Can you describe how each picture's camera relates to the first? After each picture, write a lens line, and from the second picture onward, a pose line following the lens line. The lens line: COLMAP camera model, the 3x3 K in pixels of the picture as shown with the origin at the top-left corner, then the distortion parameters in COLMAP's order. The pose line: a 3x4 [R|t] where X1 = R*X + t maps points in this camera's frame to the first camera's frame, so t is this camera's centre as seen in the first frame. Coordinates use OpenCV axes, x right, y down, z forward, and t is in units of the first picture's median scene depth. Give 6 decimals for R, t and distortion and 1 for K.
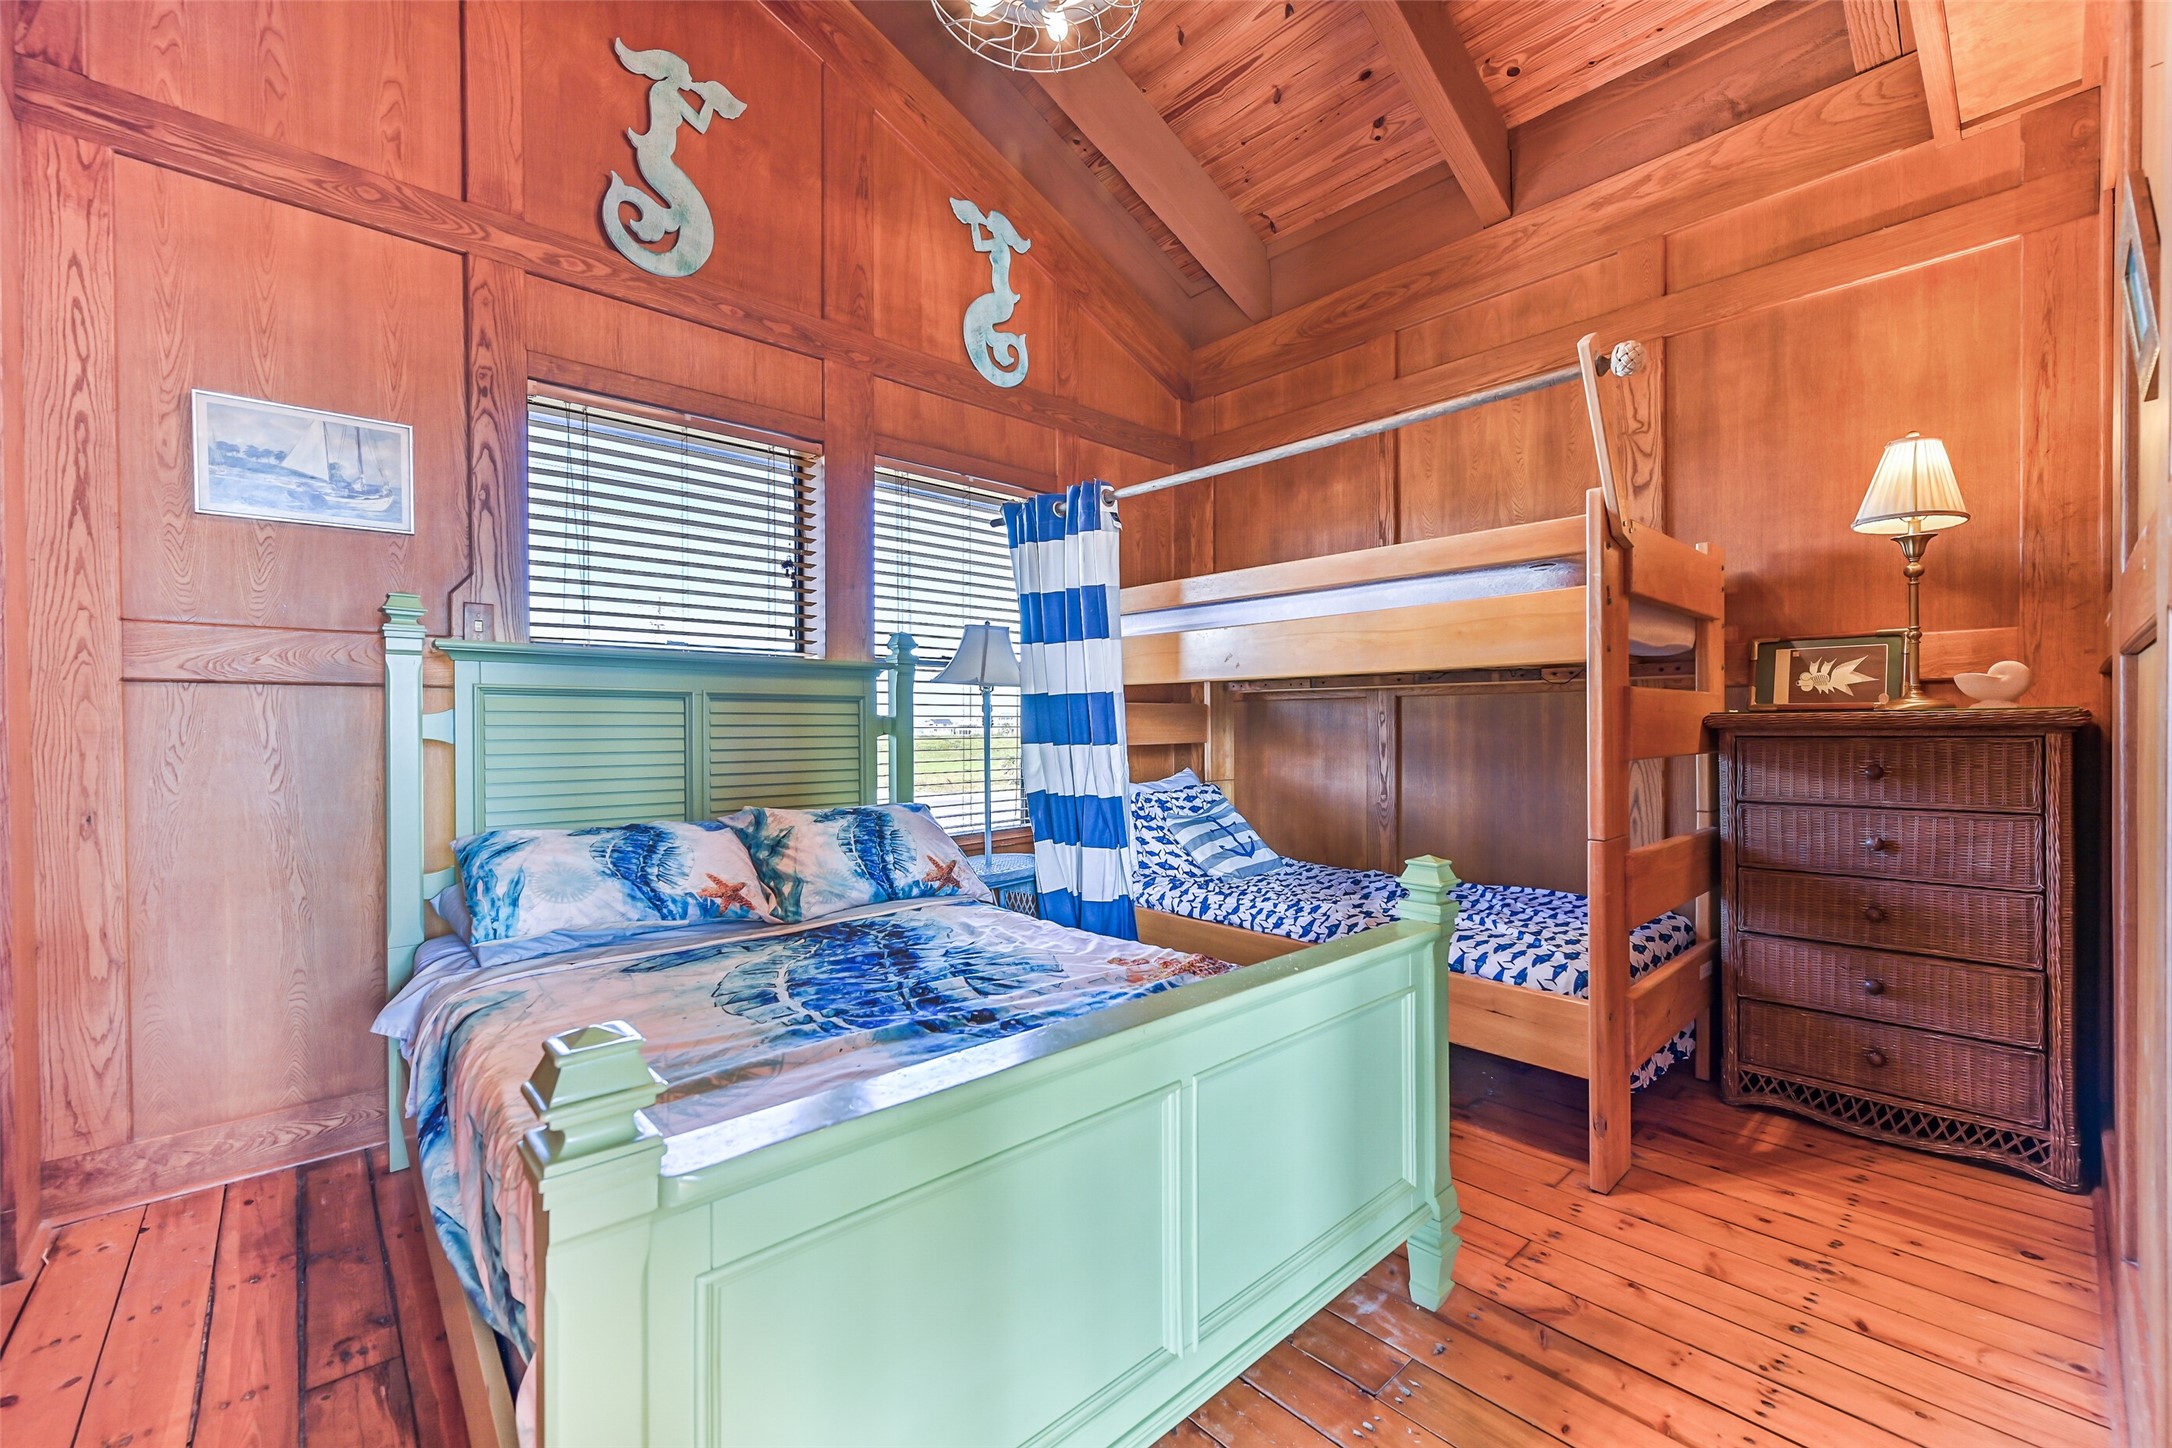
lens RADIAL K [[863.6, 0, 1081.9], [0, 863.6, 727.2], [0, 0, 1]] dist [0.000554, 0.000523]
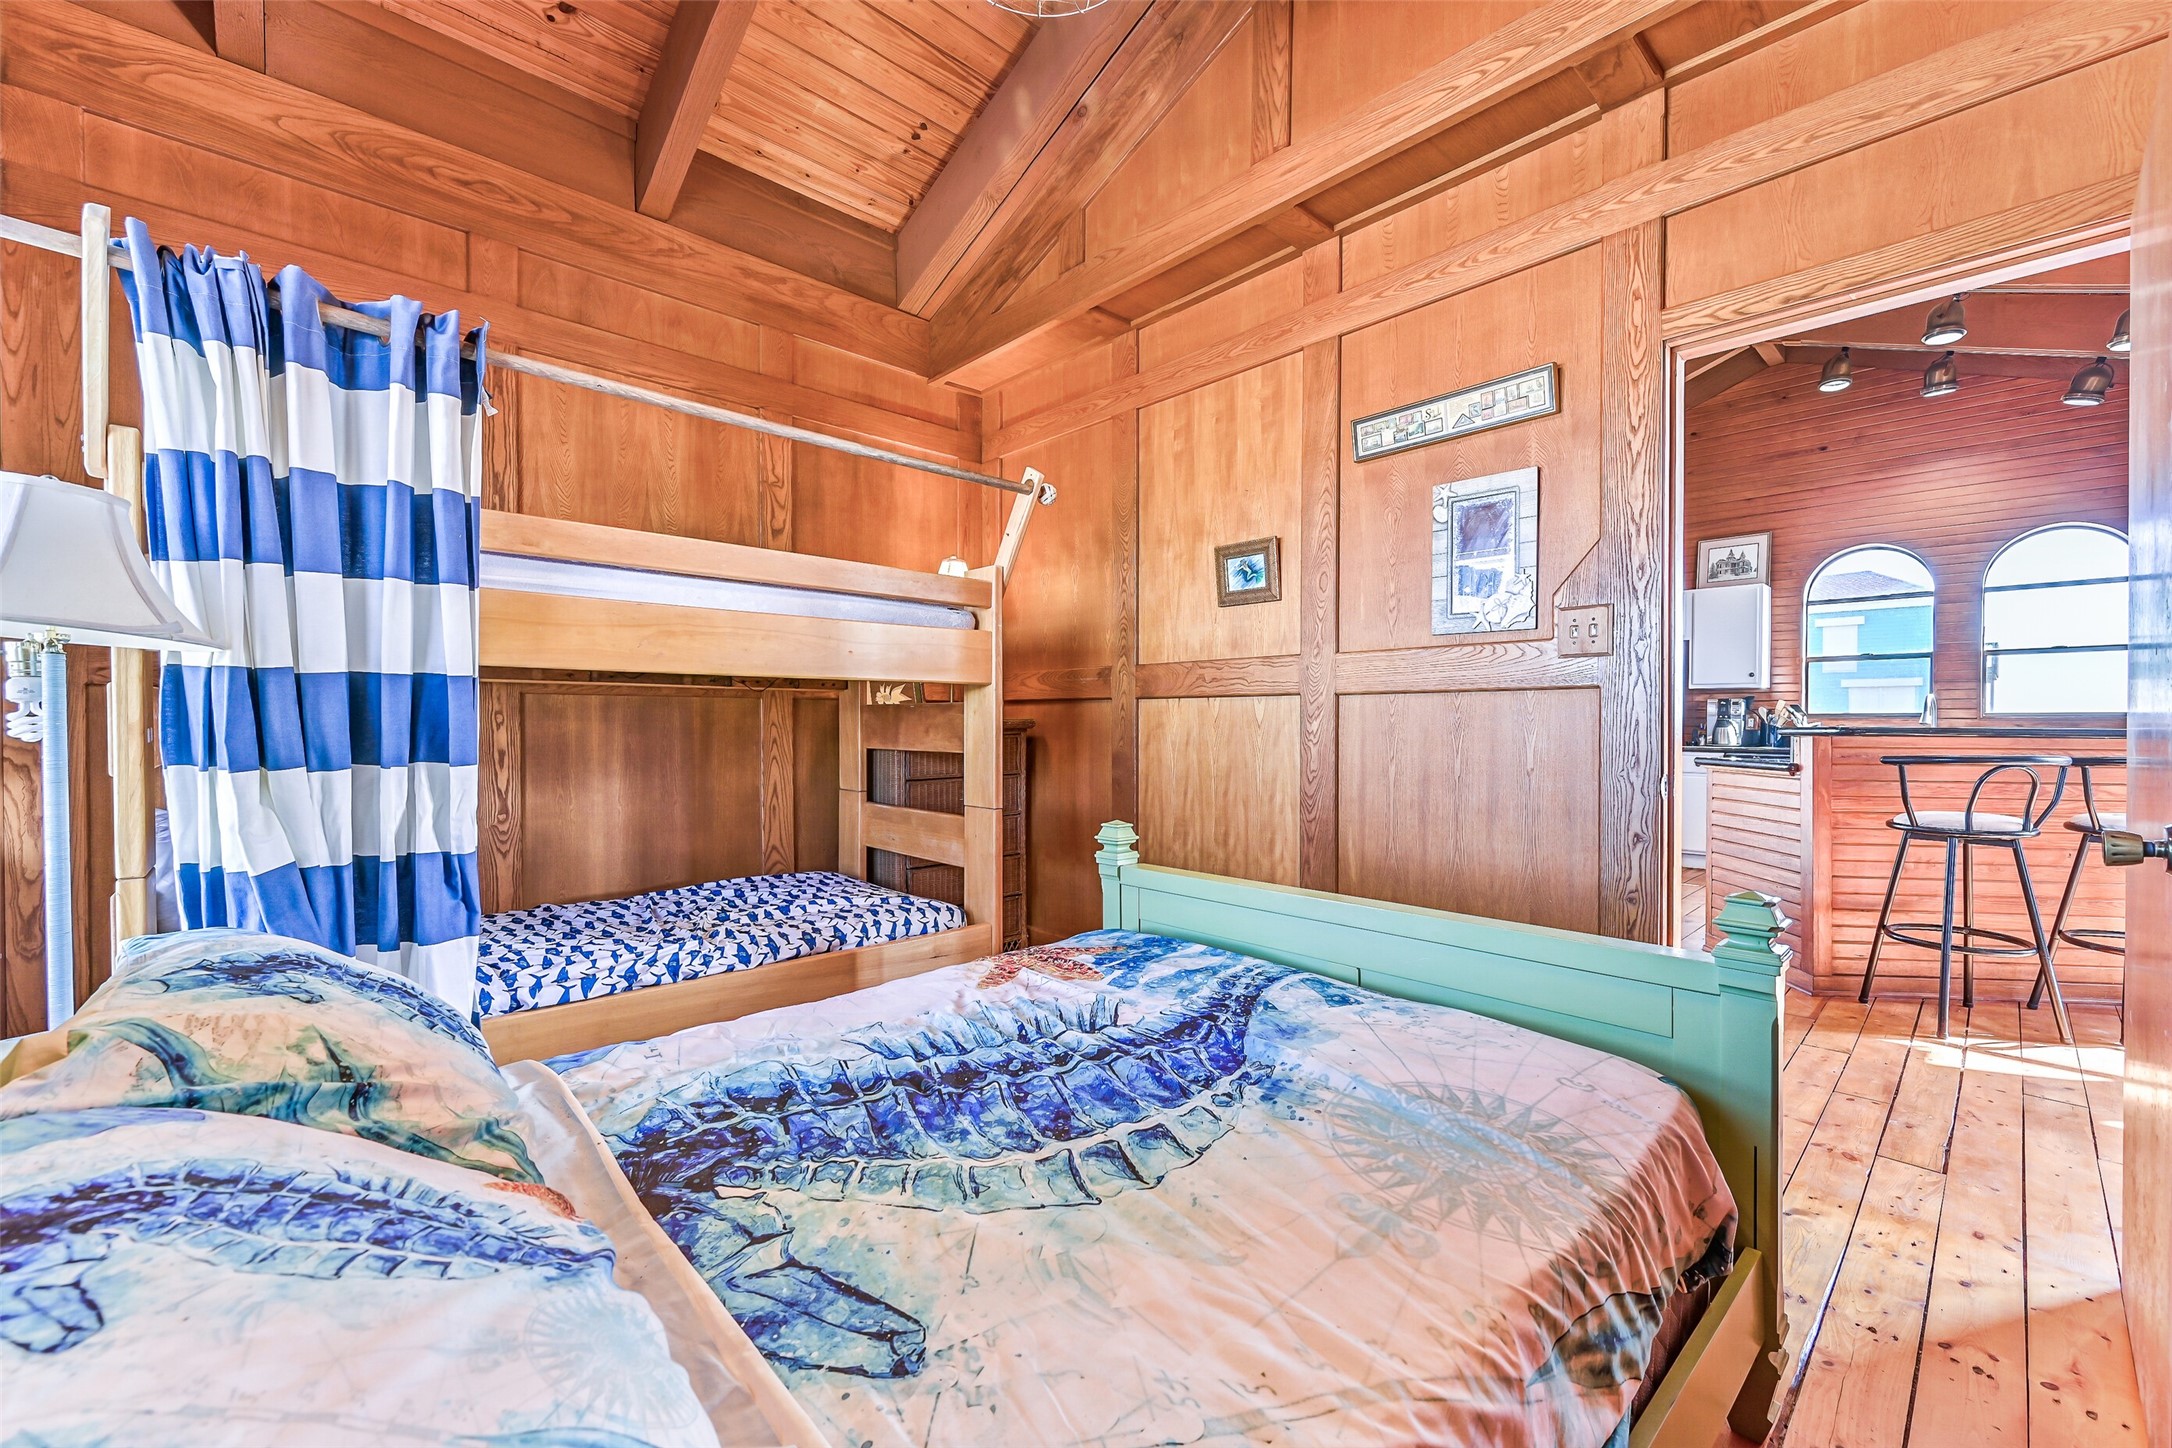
lens RADIAL K [[863.6, 0, 1089.0], [0, 863.6, 727.1], [0, 0, 1]] dist [0.000554, 0.000523]
pose [[0.001720, -0.002499, 0.999995, -0.569772], [-0.000468, 0.999997, 0.002500, -0.006559], [-0.999998, -0.000472, 0.001719, 0.566861]]
